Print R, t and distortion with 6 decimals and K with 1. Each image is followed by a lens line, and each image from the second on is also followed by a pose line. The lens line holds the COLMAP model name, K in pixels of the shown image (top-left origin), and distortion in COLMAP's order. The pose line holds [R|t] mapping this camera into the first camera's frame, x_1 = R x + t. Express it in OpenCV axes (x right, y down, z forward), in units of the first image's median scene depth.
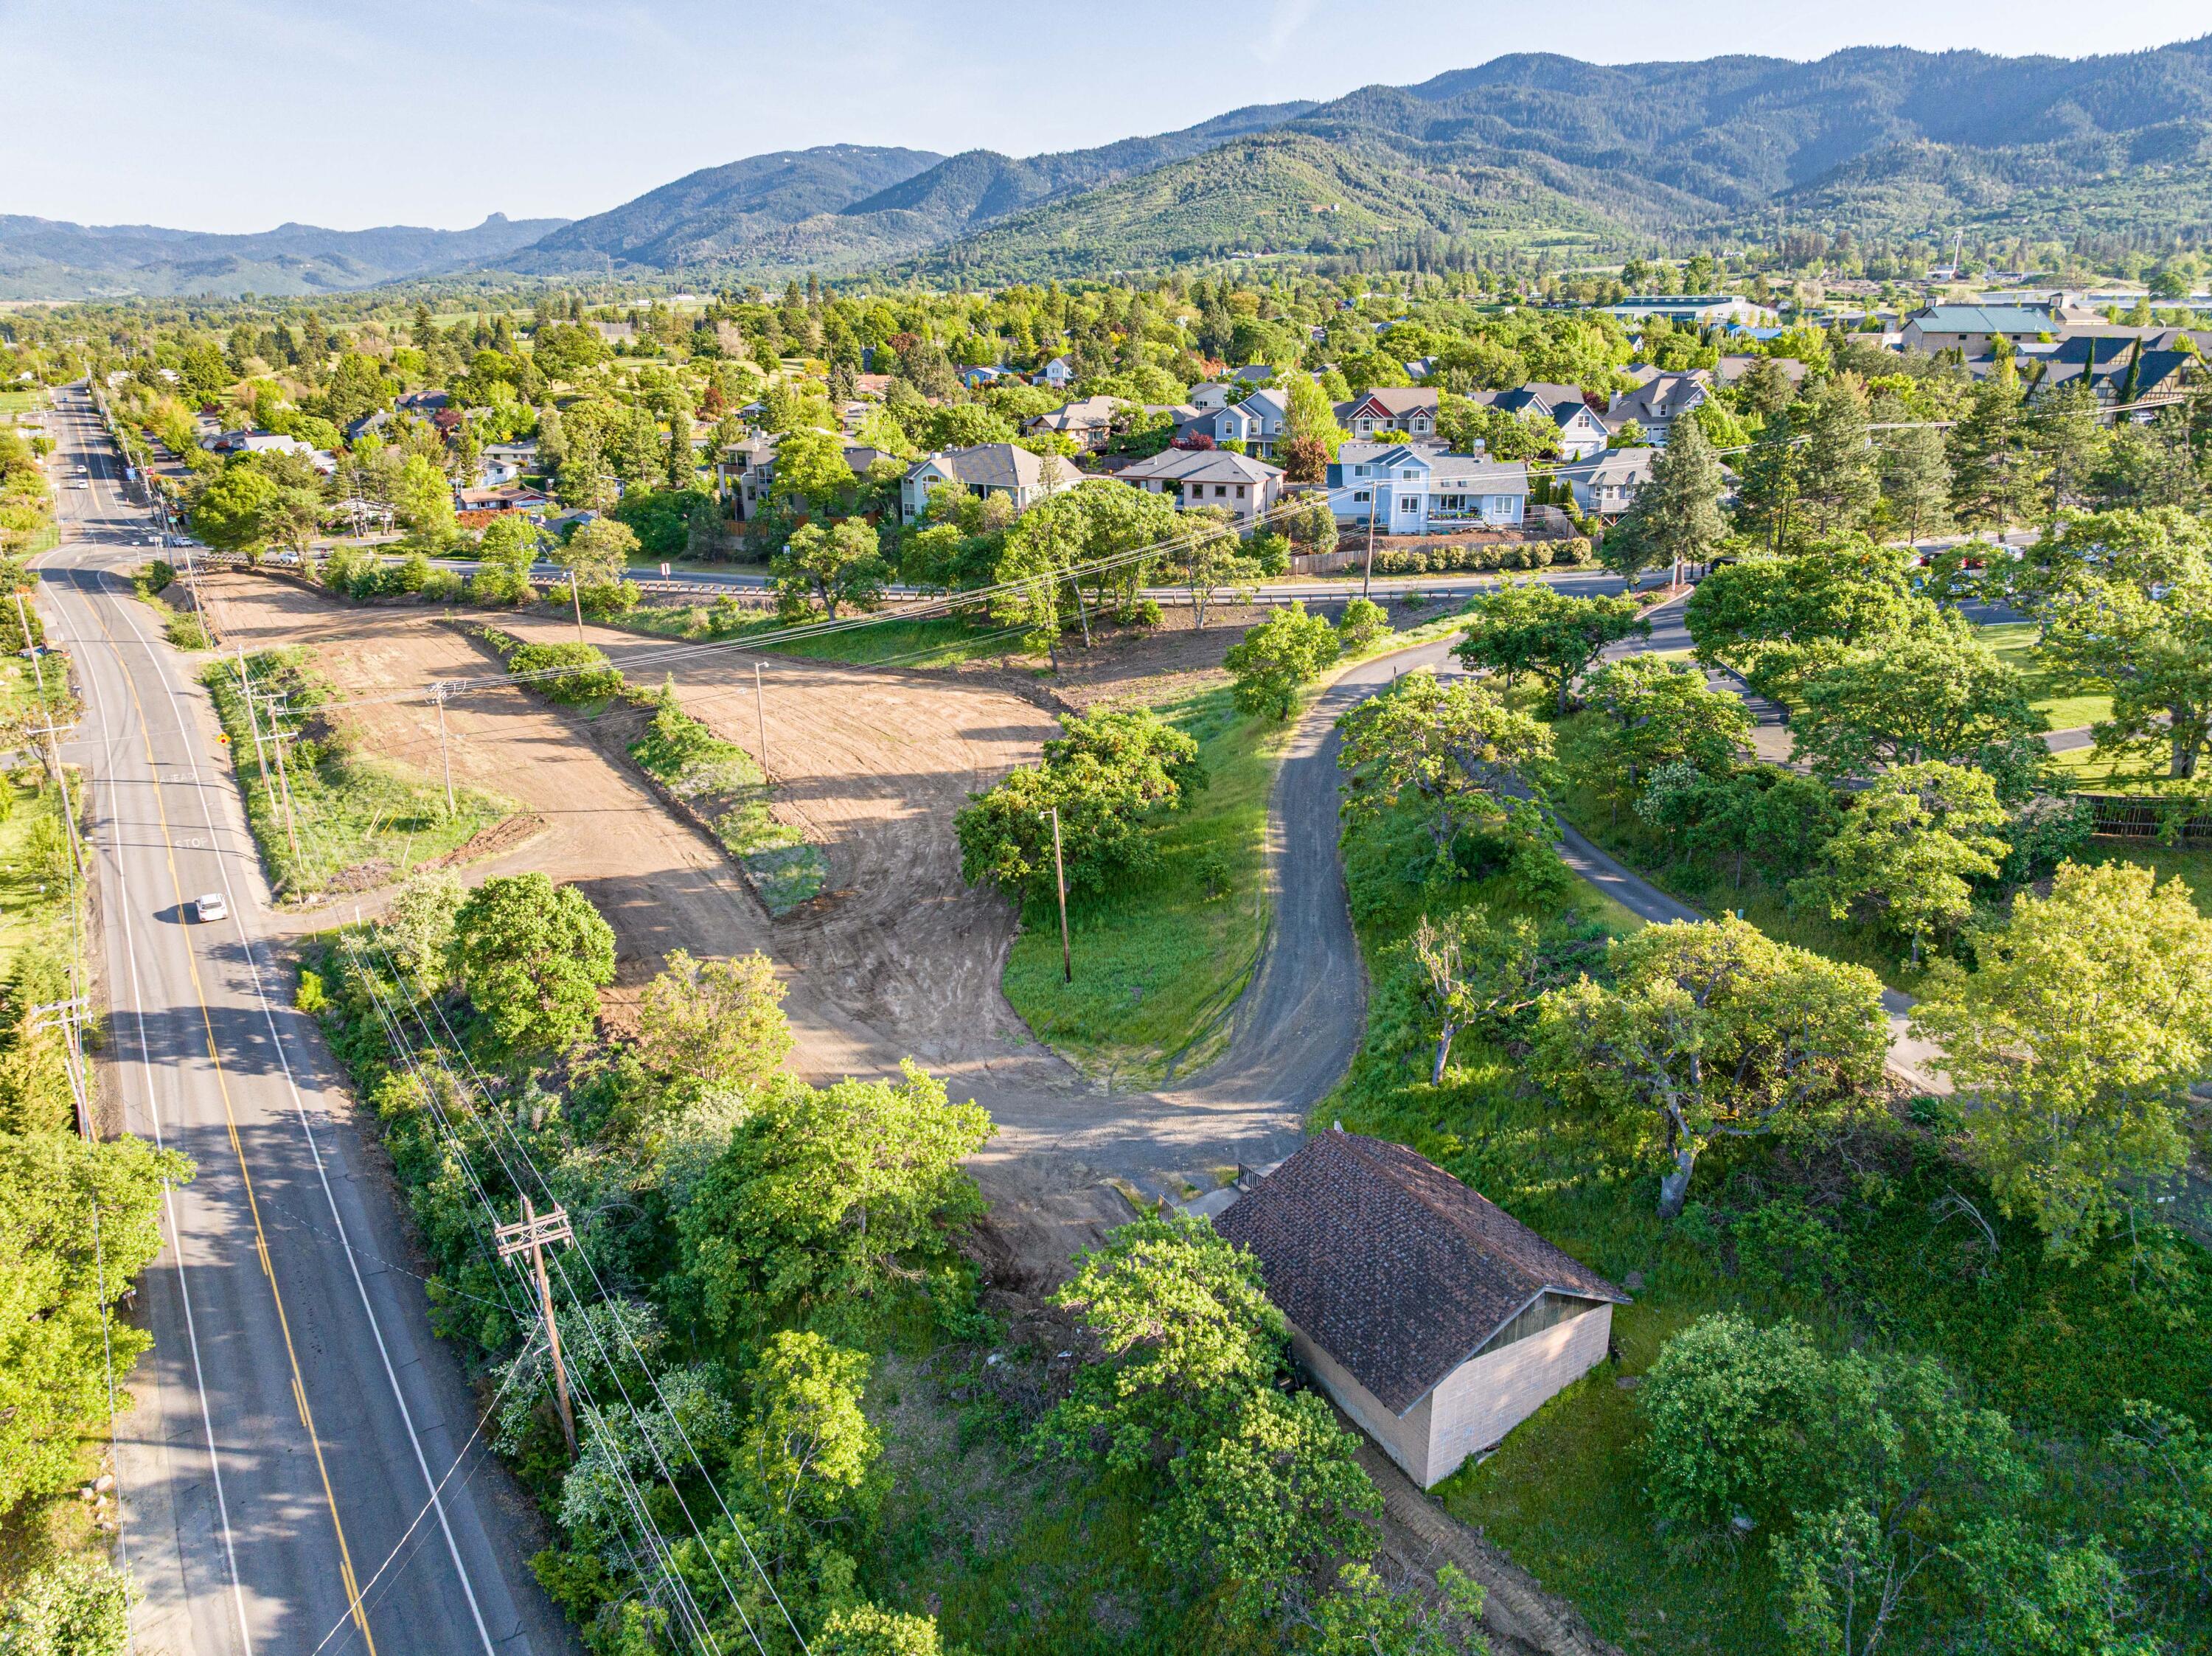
lens RADIAL K [[1560.7, 0, 1115.0], [0, 1560.7, 814.9], [0, 0, 1]] dist [-0.046650, 0.016587]
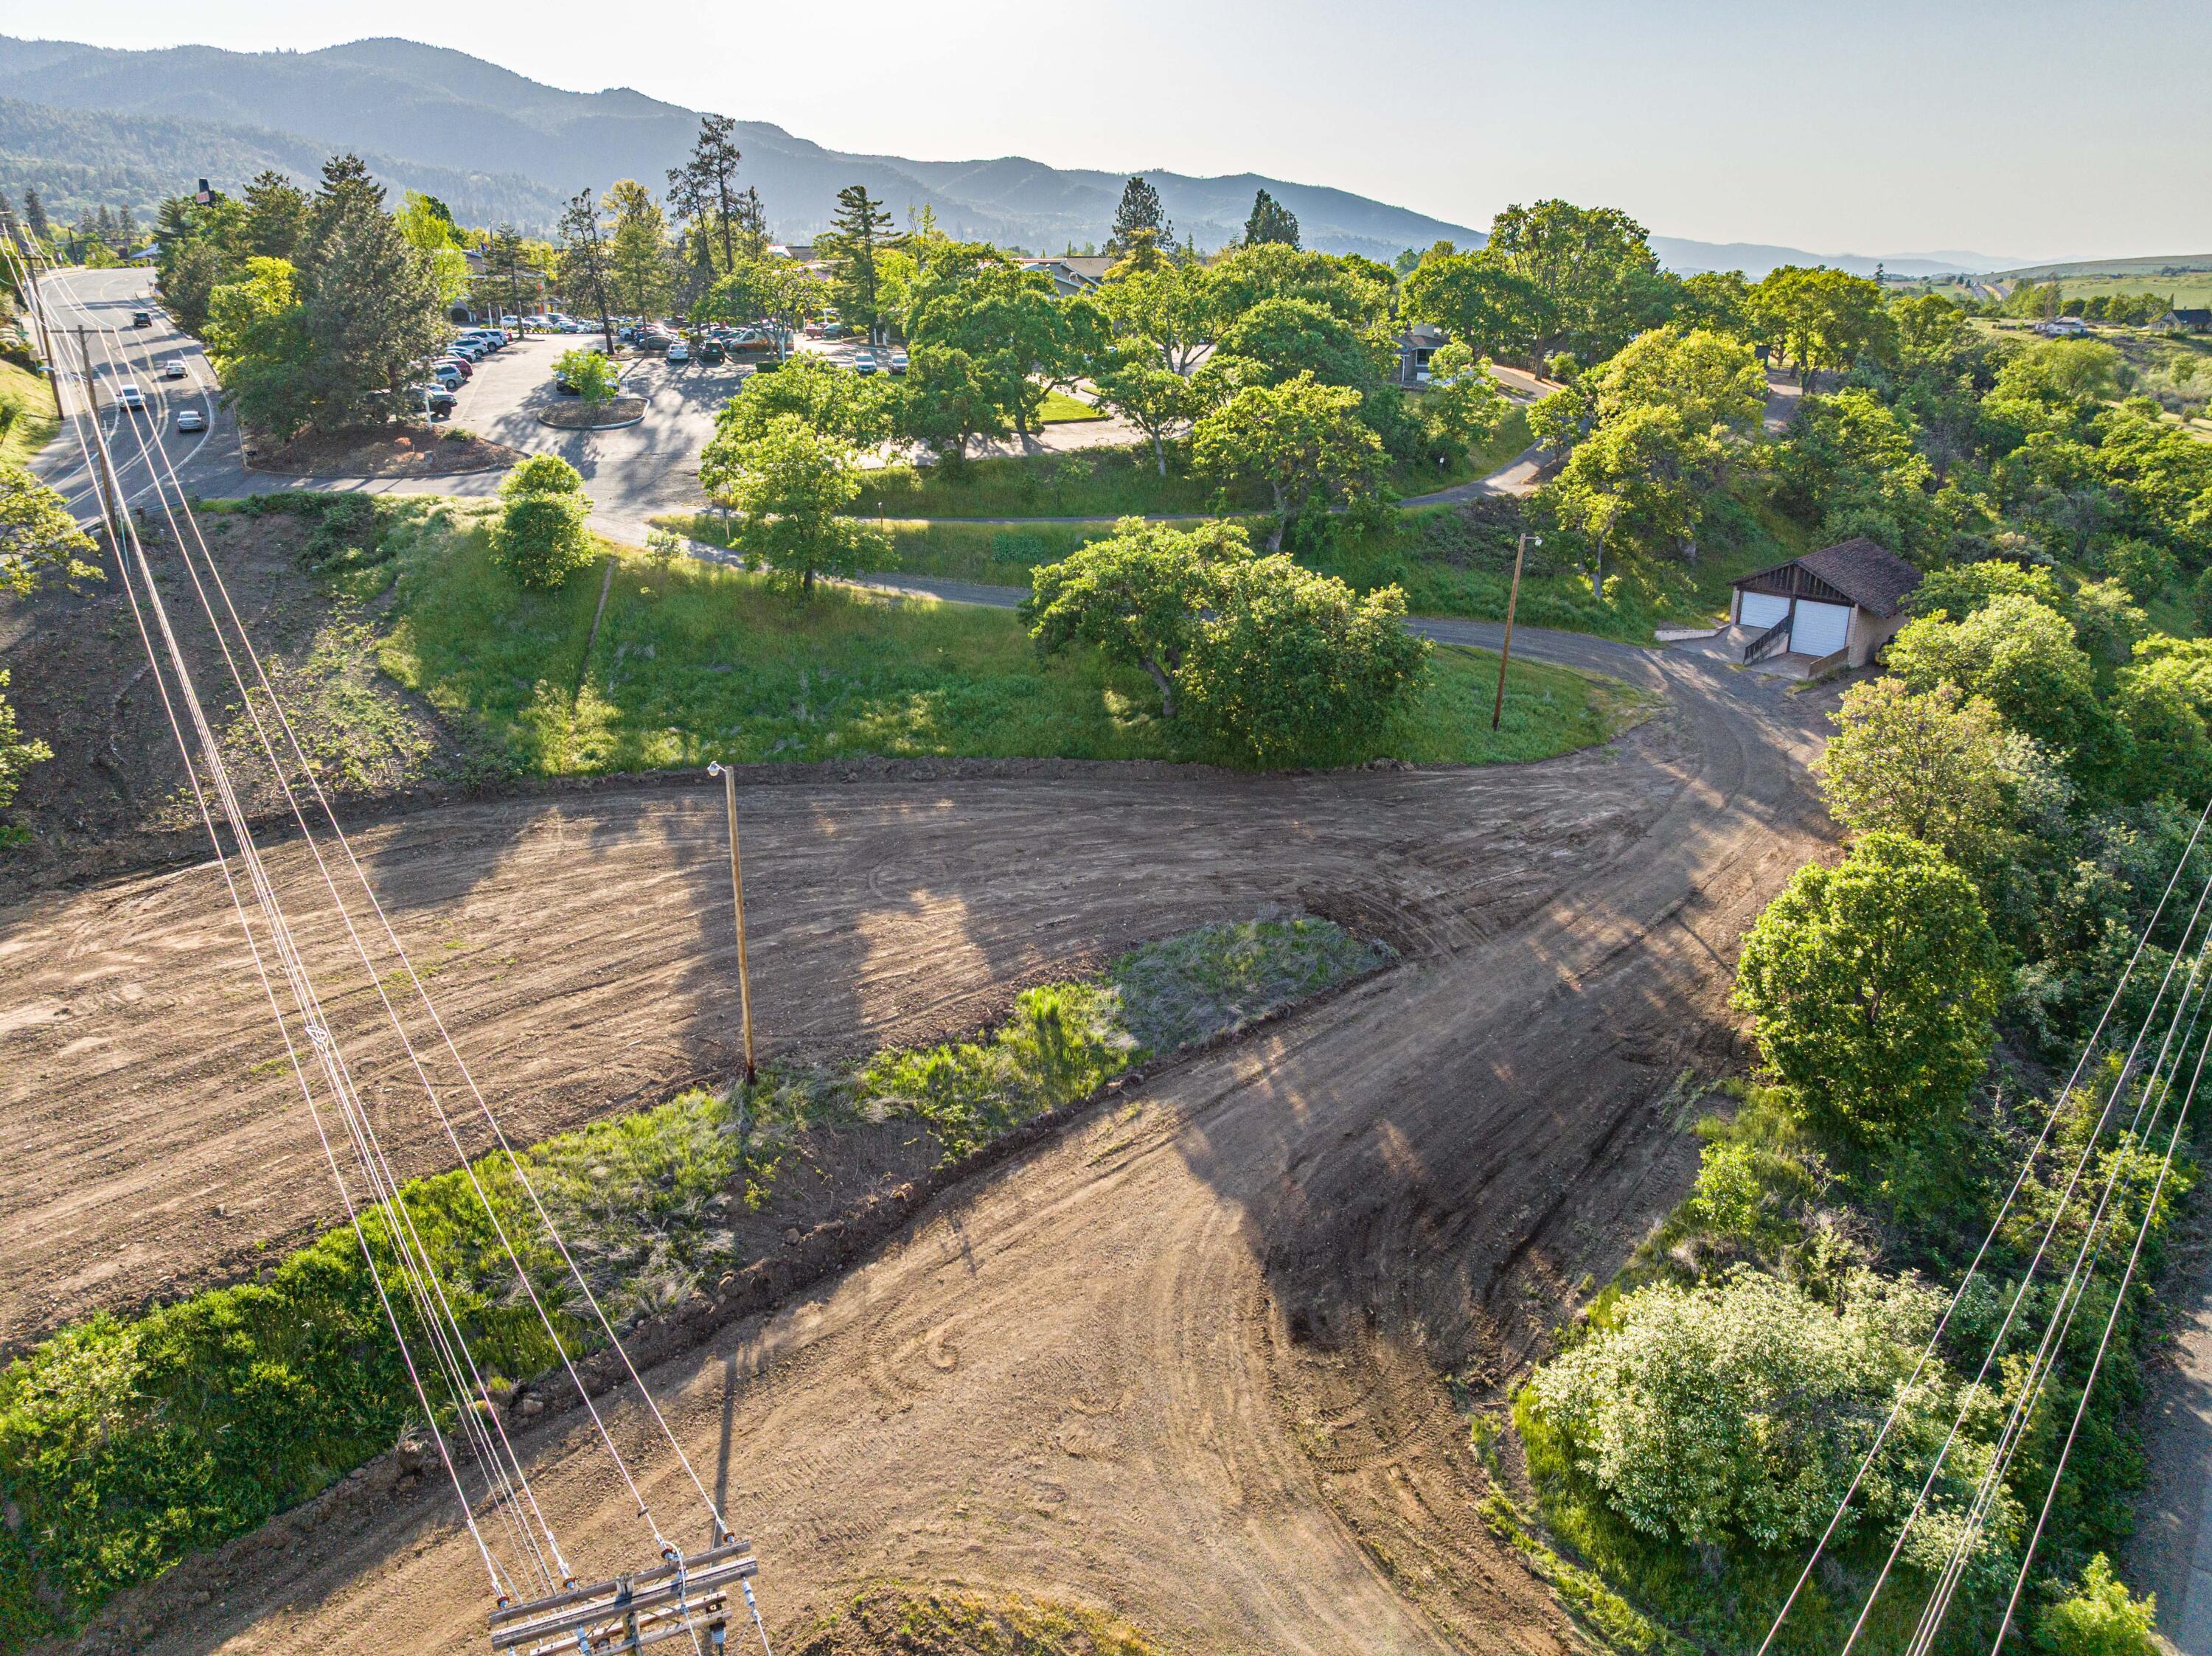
lens RADIAL K [[1560.7, 0, 1114.8], [0, 1560.7, 818.7], [0, 0, 1]] dist [-0.046650, 0.016587]
pose [[-0.287803, -0.317075, 0.903677, -0.336643], [0.298978, 0.866694, 0.399317, -0.117278], [-0.909825, 0.385104, -0.154639, 0.562639]]
